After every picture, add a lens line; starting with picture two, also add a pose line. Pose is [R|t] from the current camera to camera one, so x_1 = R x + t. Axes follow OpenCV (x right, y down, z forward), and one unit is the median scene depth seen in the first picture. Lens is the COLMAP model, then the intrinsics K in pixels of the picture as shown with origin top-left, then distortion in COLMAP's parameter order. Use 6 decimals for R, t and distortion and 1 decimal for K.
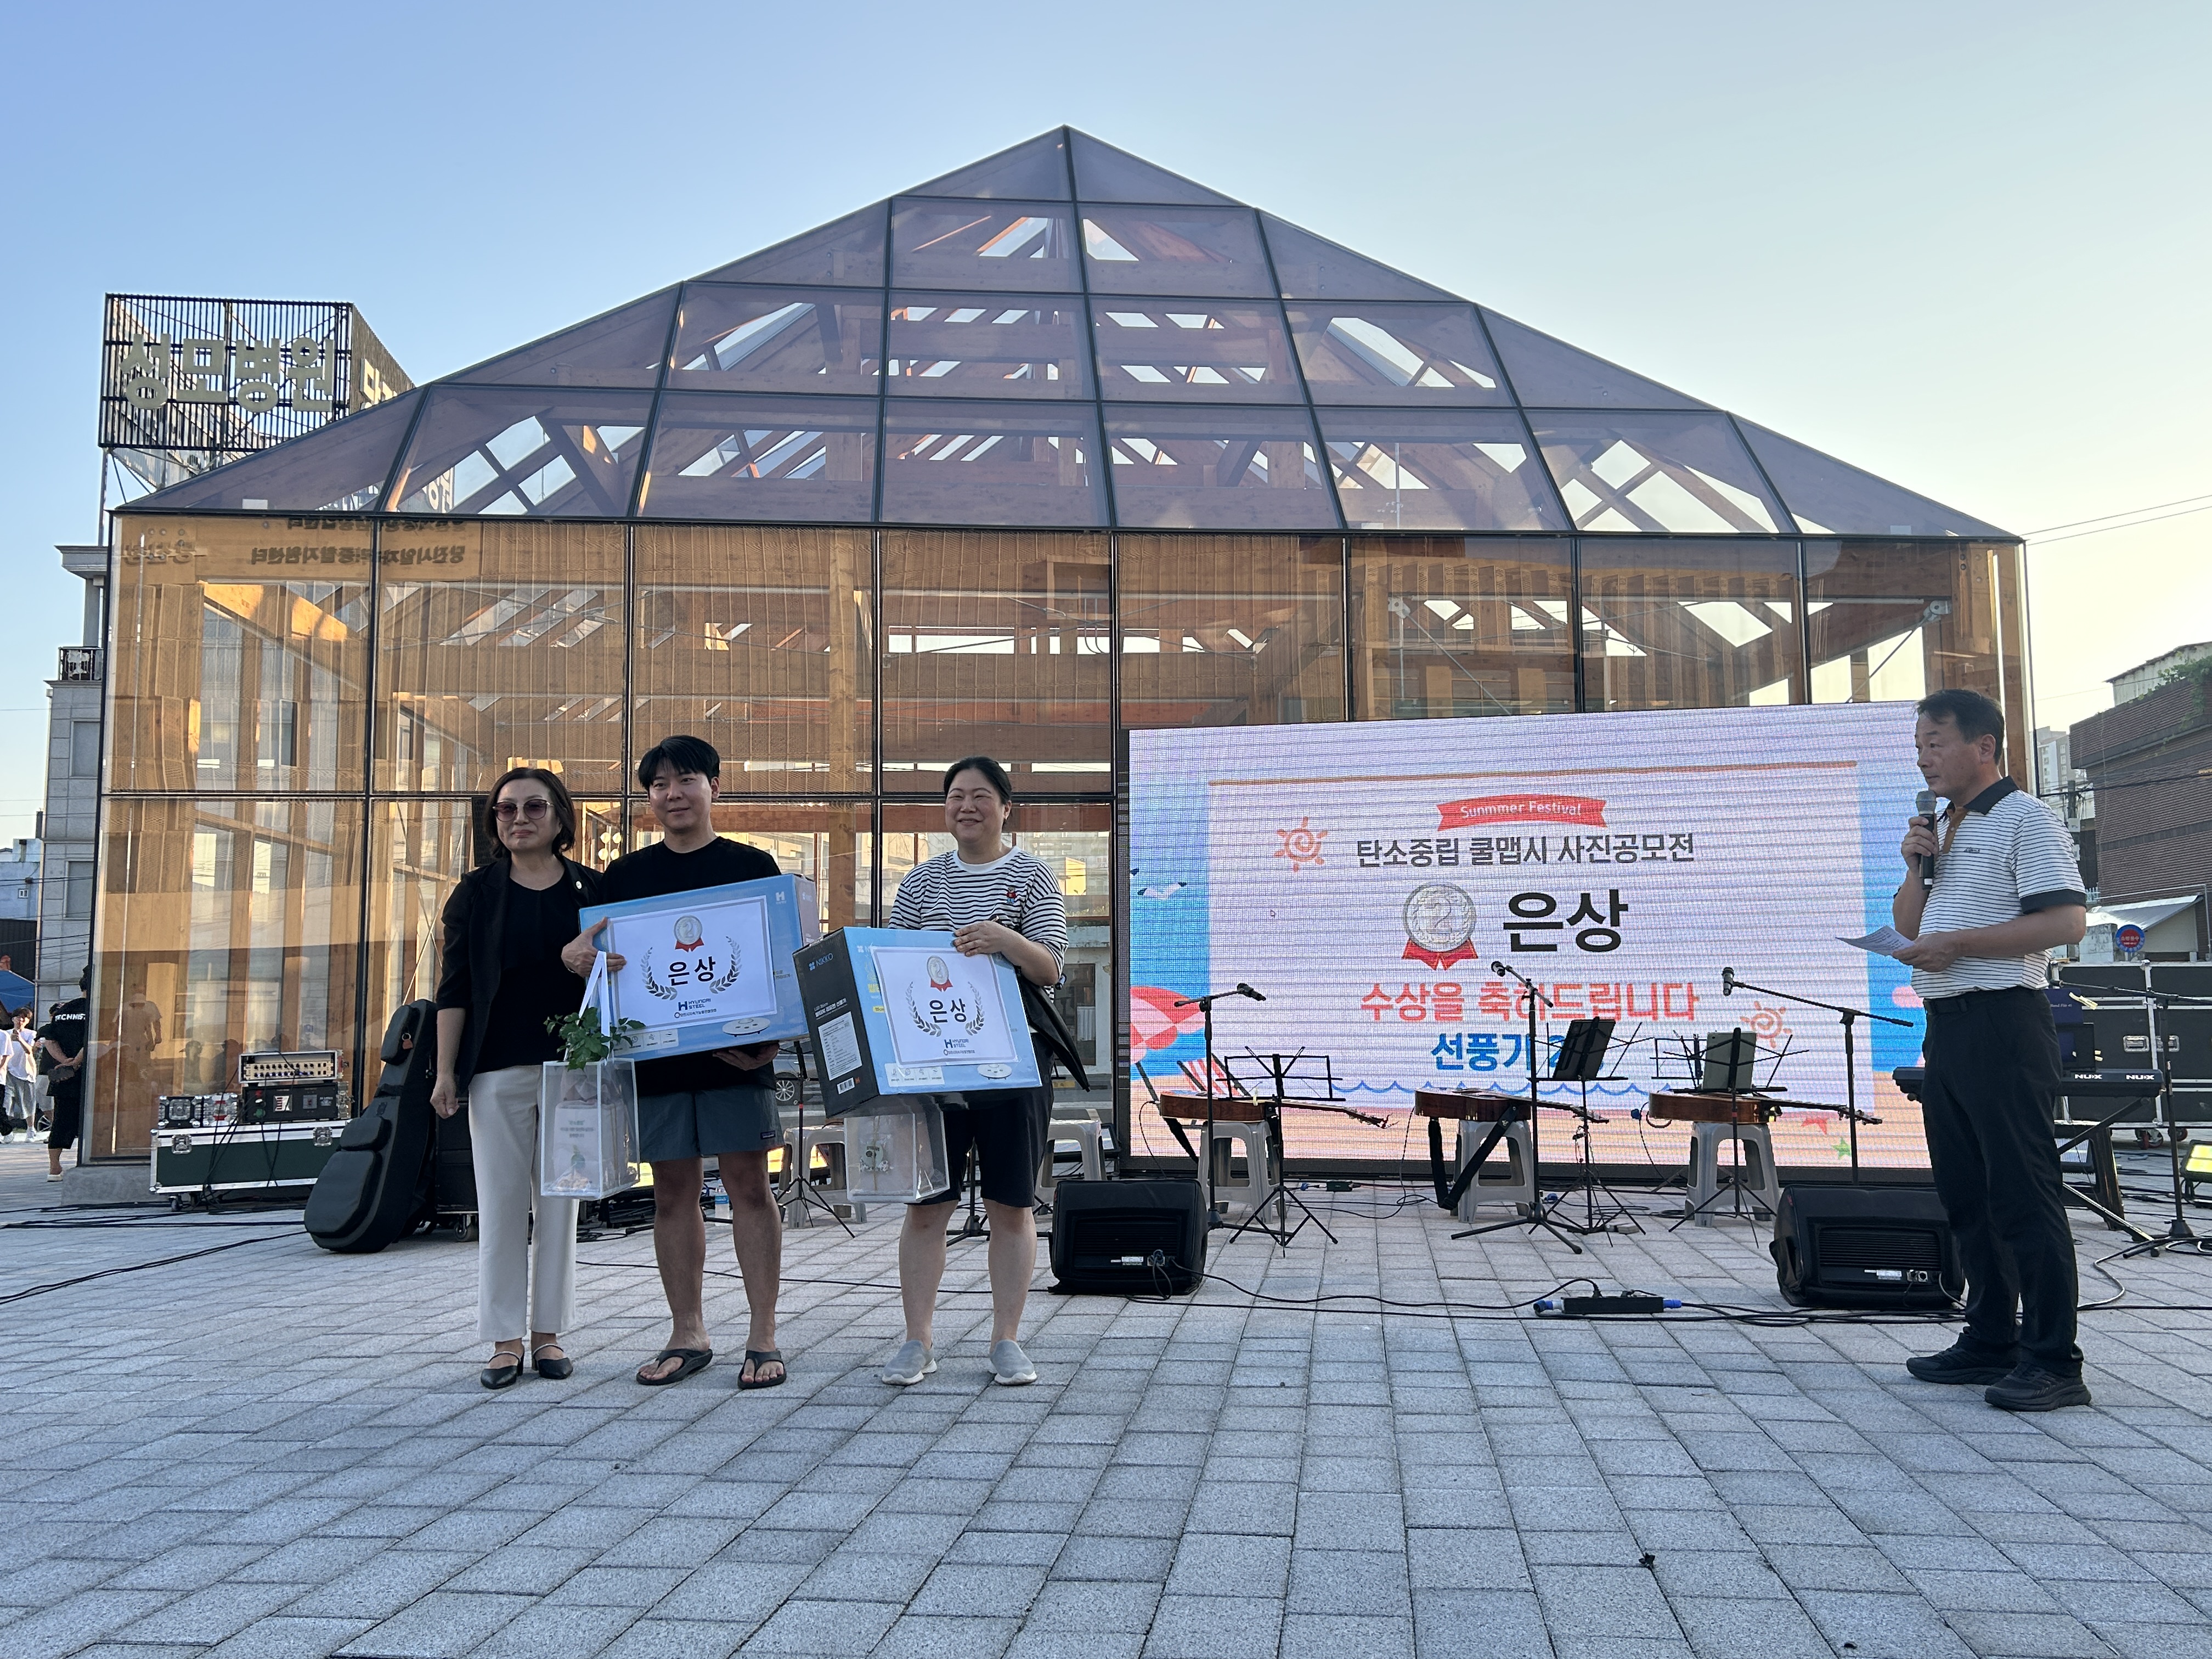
lens RADIAL K [[1785.6, 0, 1106.0], [0, 1785.6, 829.5], [0, 0, 1]] dist [0.032085, -0.025319]
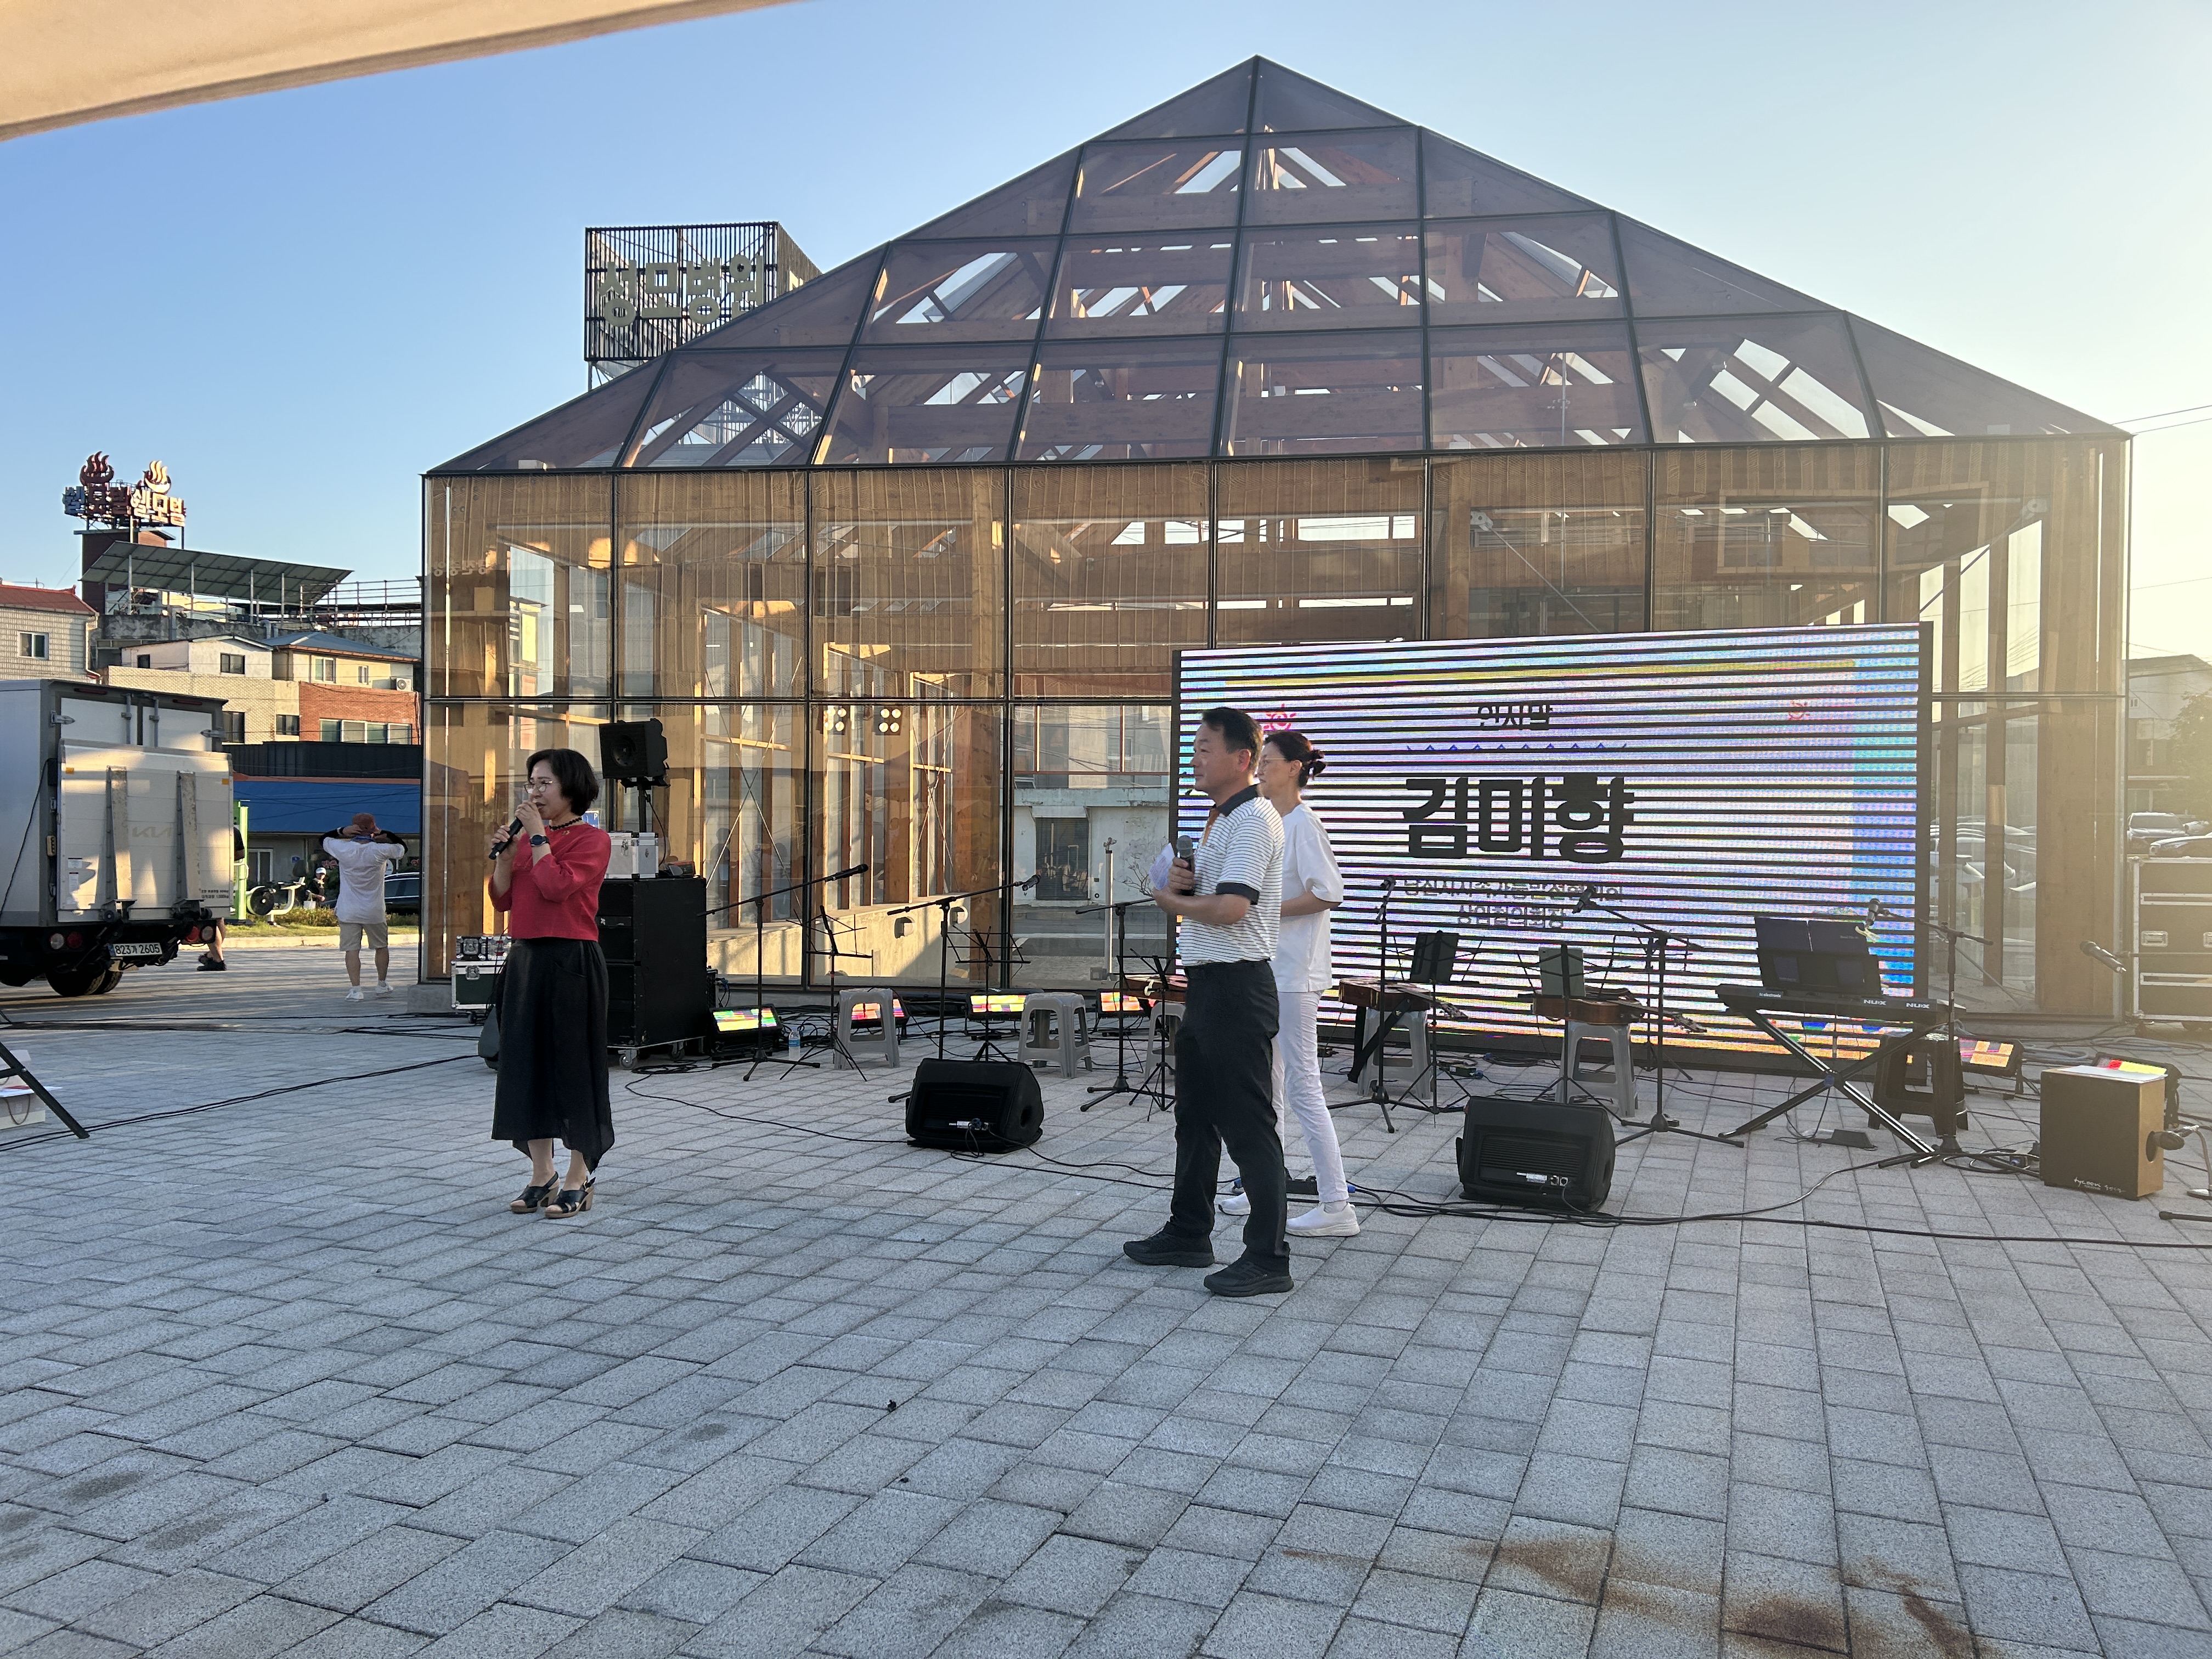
lens RADIAL K [[1627.3, 0, 1106.0], [0, 1627.3, 829.5], [0, 0, 1]] dist [0.059822, -0.113589]
pose [[0.973206, 0.017593, -0.229260, 0.219148], [0.005068, 0.995185, 0.097885, -0.045936], [0.229878, -0.096424, 0.968431, -0.041923]]
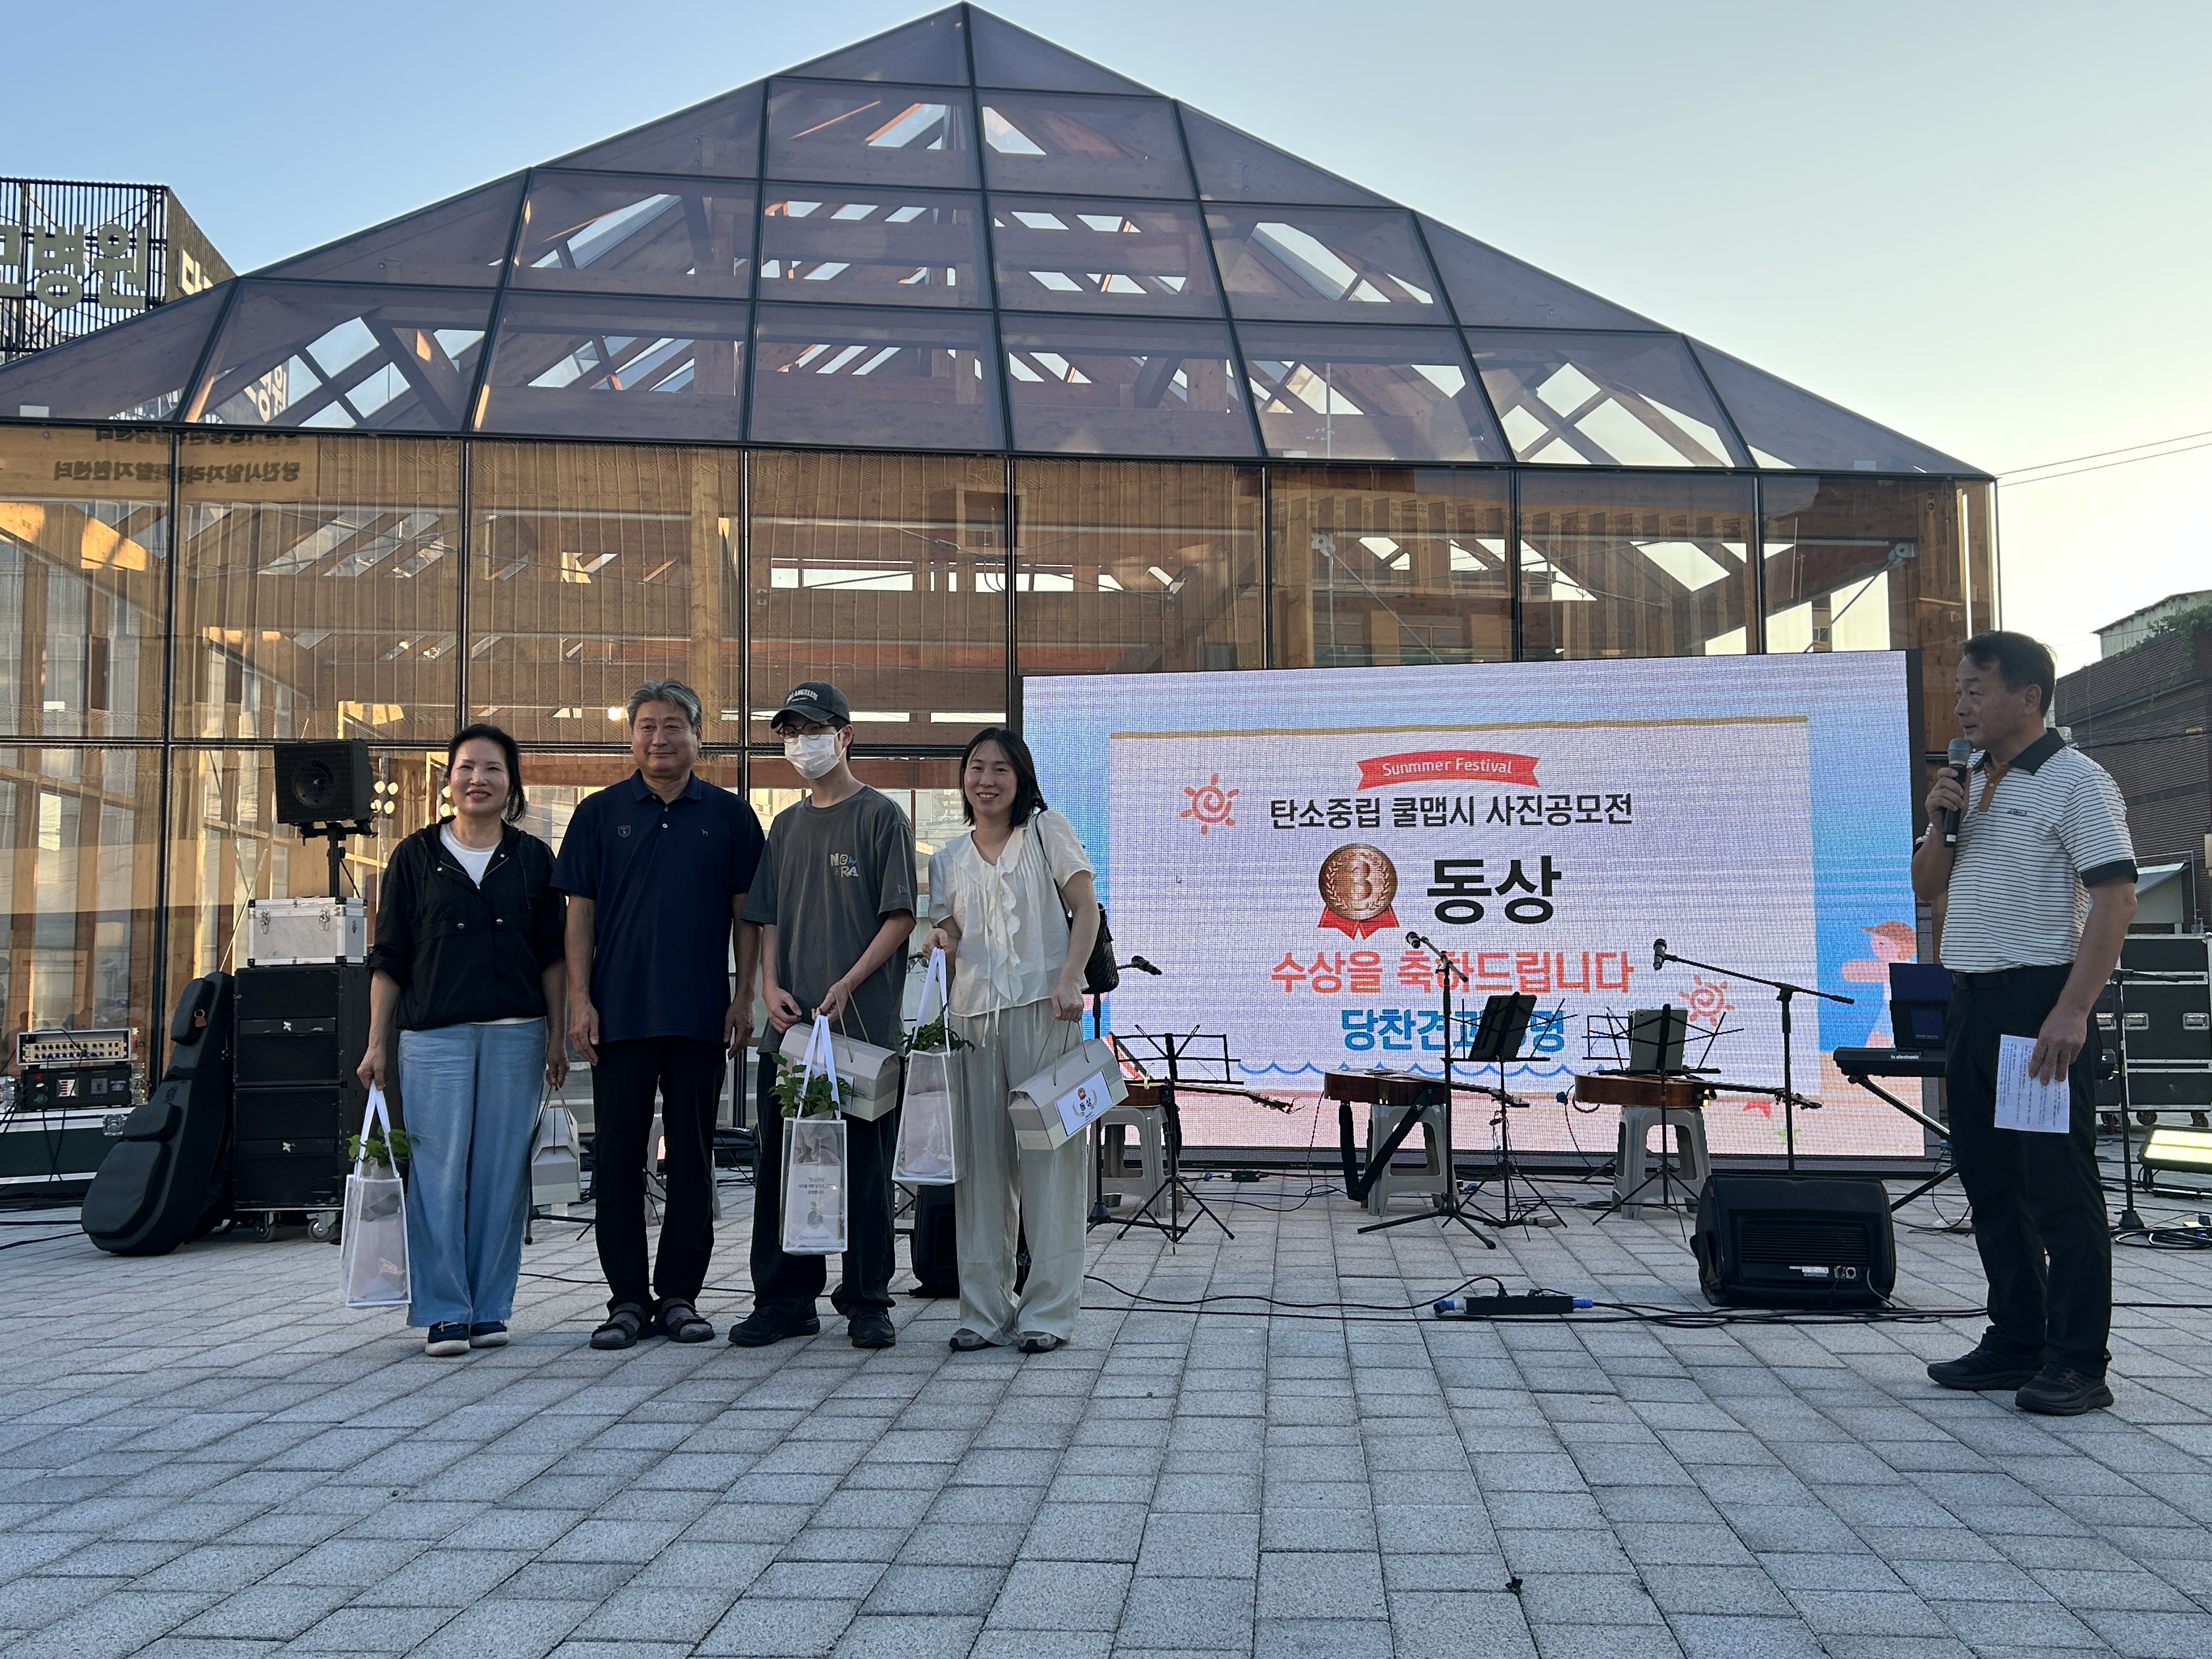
lens RADIAL K [[1957.2, 0, 1106.0], [0, 1957.2, 829.5], [0, 0, 1]] dist [0.046801, -0.049457]
pose [[0.999067, 0.004796, 0.042927, 0.014113], [-0.005742, 0.999743, 0.021943, 0.000021], [-0.042811, -0.022169, 0.998837, 0.003403]]
